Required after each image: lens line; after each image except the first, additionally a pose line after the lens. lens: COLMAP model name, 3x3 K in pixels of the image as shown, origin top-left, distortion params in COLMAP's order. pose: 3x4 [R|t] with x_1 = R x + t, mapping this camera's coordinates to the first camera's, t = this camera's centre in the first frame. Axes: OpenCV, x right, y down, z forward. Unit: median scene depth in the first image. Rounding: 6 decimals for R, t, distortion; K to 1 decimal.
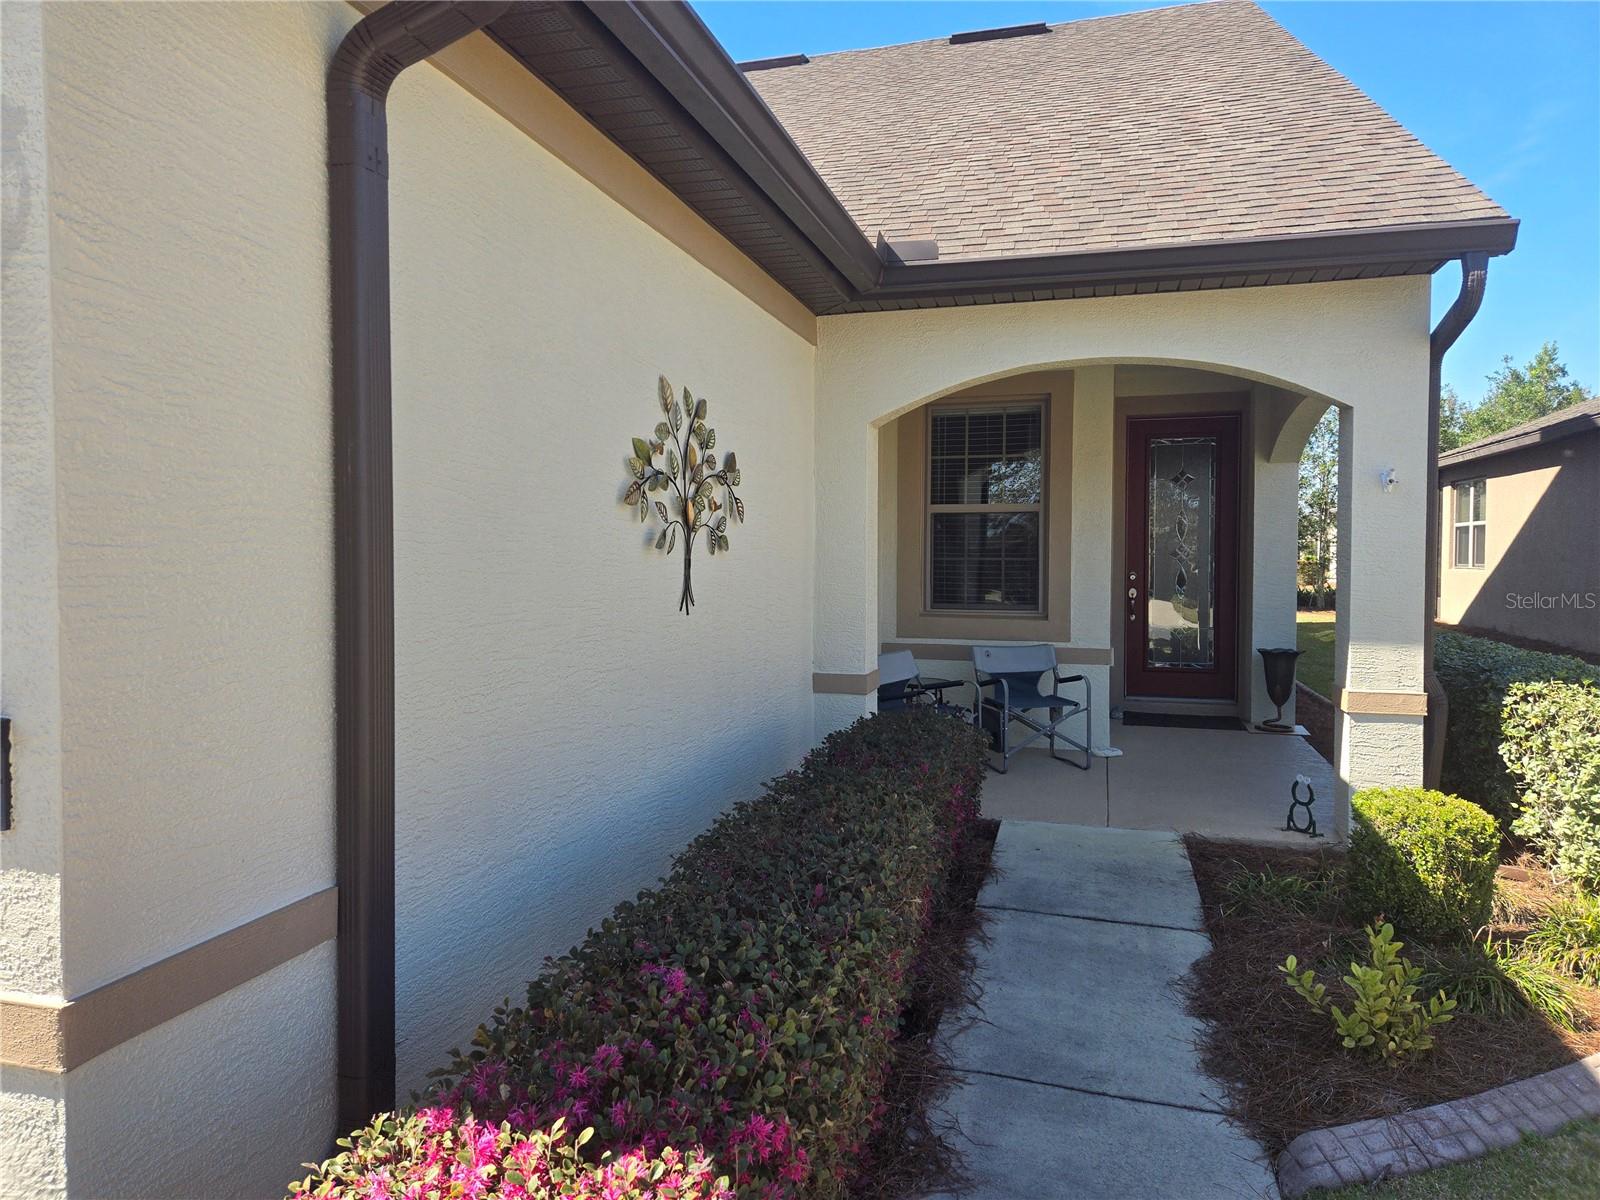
lens RADIAL K [[1074.2, 0, 795.6], [0, 1074.2, 585.6], [0, 0, 1]] dist [0.083416, -0.070302]
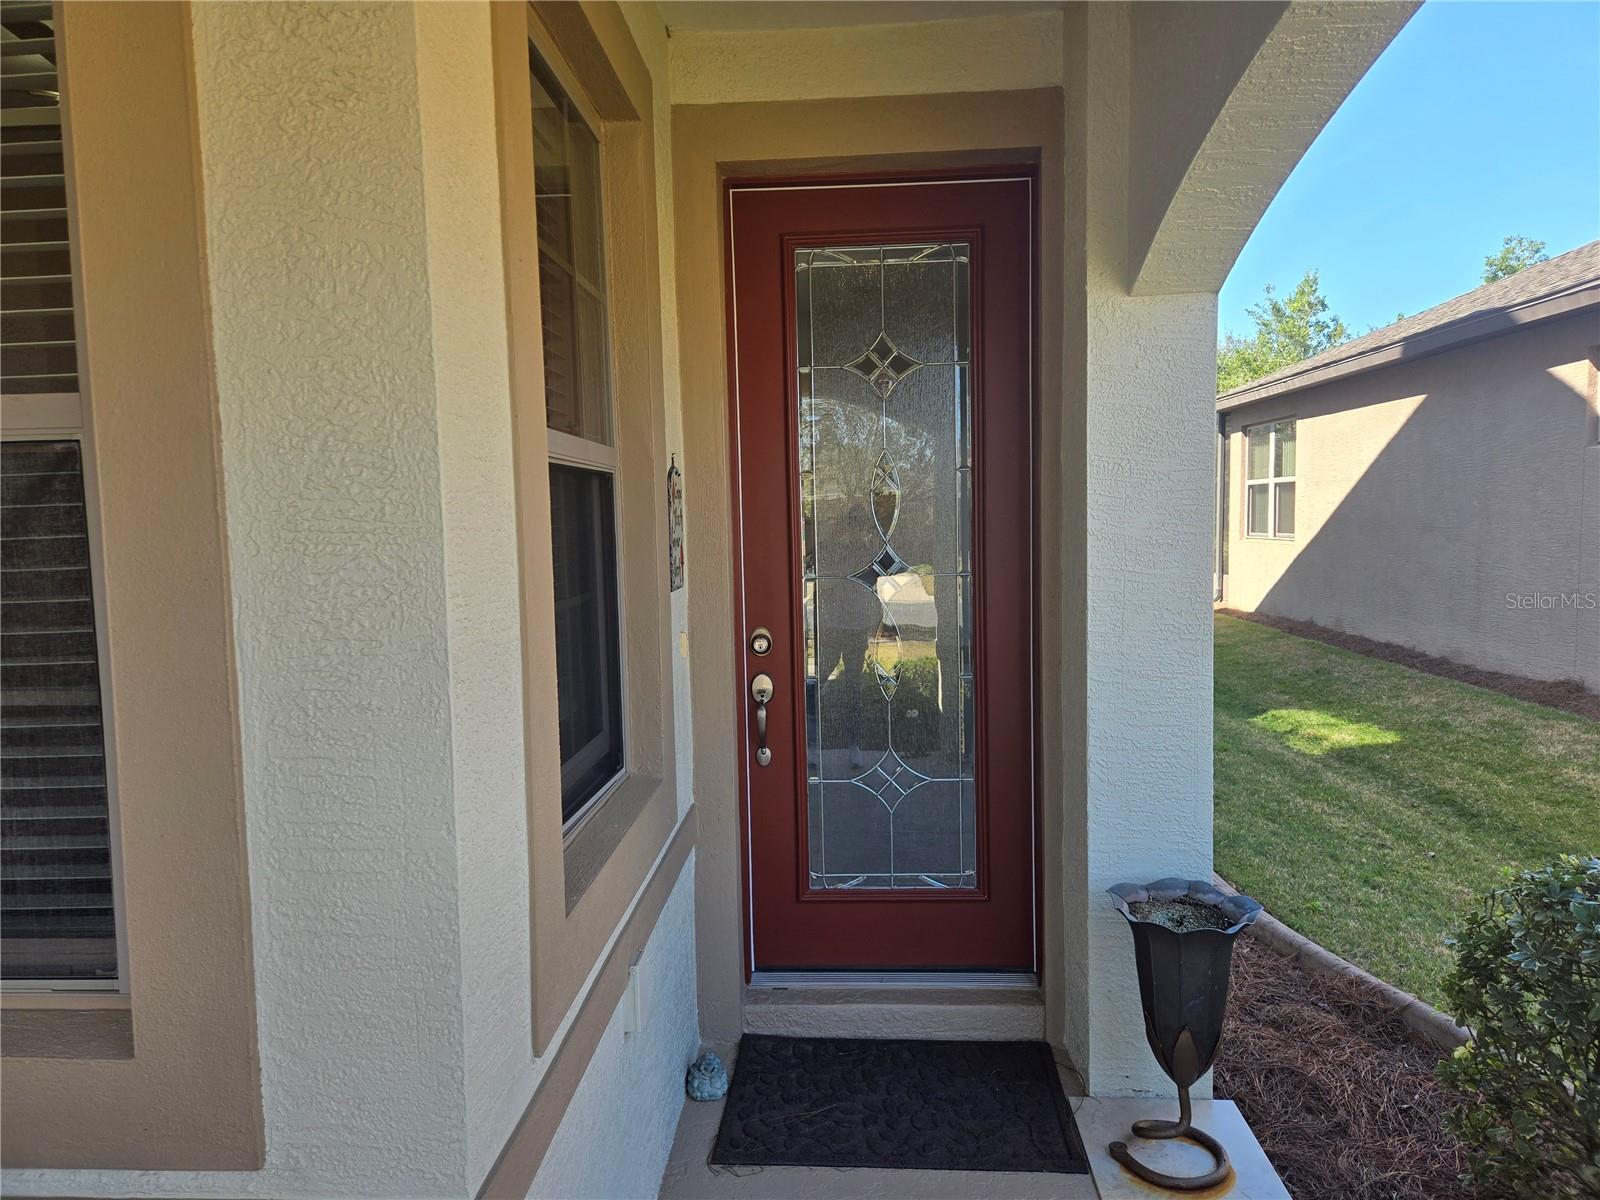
lens RADIAL K [[1074.2, 0, 799.7], [0, 1074.2, 606.9], [0, 0, 1]] dist [0.083416, -0.070302]
pose [[0.974633, -0.040766, 0.220064, 0.119188], [0.029406, 0.998072, 0.054656, -0.018908], [-0.221868, -0.046798, 0.973953, 0.315251]]
